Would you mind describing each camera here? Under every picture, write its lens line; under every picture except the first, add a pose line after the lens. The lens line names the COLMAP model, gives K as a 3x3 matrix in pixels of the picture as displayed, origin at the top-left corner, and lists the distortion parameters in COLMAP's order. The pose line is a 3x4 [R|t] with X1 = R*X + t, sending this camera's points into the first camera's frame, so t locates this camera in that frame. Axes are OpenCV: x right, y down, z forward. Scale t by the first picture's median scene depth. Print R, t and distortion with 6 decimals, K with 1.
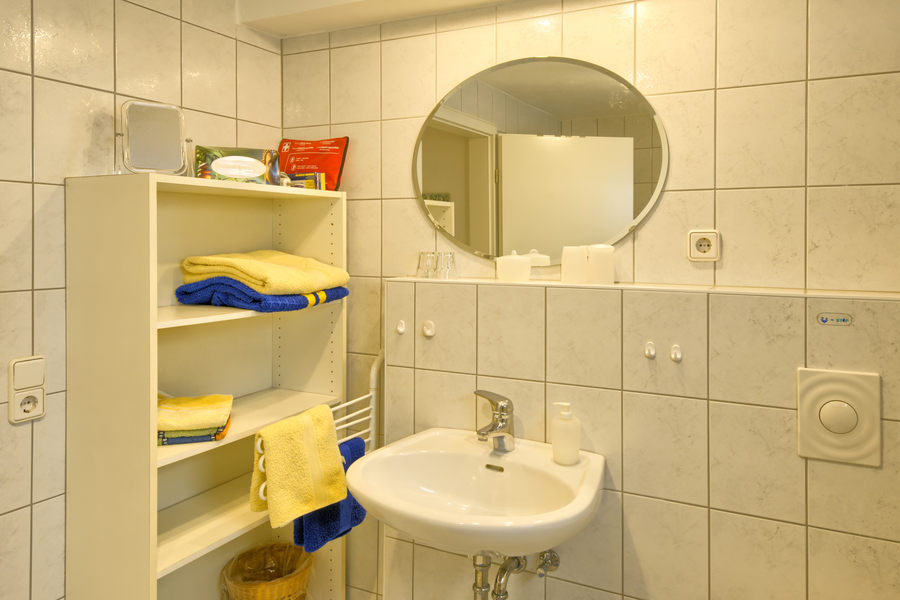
lens RADIAL K [[574.3, 0, 449.9], [0, 574.3, 253.9], [0, 0, 1]] dist [0.043160, 0.000055]
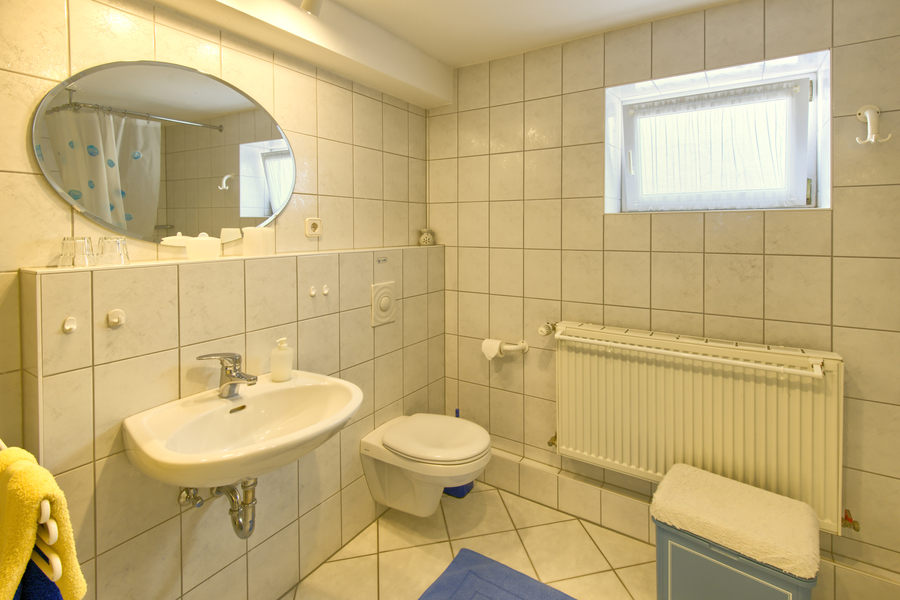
lens RADIAL K [[432.8, 0, 469.0], [0, 432.8, 234.1], [0, 0, 1]] dist [0.030469, -0.012323]
pose [[0.143383, -0.021179, 0.989441, -0.759565], [0.026298, 0.999499, 0.017583, -0.004998], [-0.989318, 0.023499, 0.143868, 0.368699]]
